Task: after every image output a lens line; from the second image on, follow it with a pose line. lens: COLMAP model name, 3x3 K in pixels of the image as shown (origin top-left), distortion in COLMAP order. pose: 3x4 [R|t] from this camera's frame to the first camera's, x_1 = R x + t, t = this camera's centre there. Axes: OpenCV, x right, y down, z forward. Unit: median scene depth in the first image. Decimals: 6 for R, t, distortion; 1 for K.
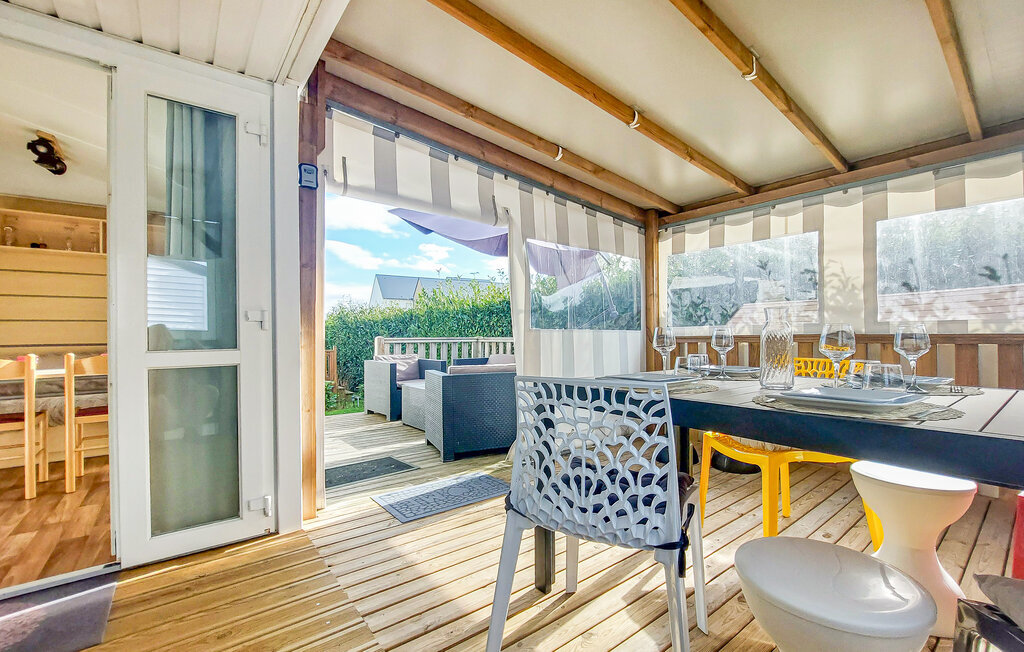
lens RADIAL K [[442.0, 0, 512.0], [0, 442.0, 326.0], [0, 0, 1]] dist [-0.001290, -0.000386]
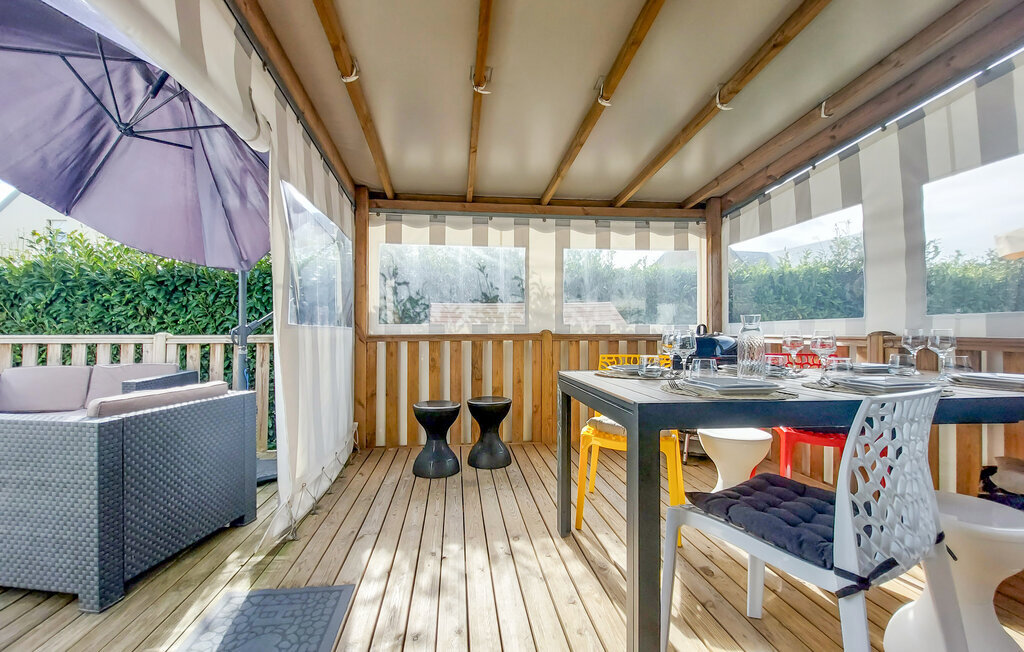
lens RADIAL K [[436.7, 0, 508.5], [0, 436.7, 306.9], [0, 0, 1]] dist [-0.000301, -0.000068]
pose [[0.514707, 0.058452, 0.855371, -0.322561], [-0.023499, 0.998260, -0.054076, 0.013108], [-0.857044, 0.007733, 0.515185, 0.400096]]
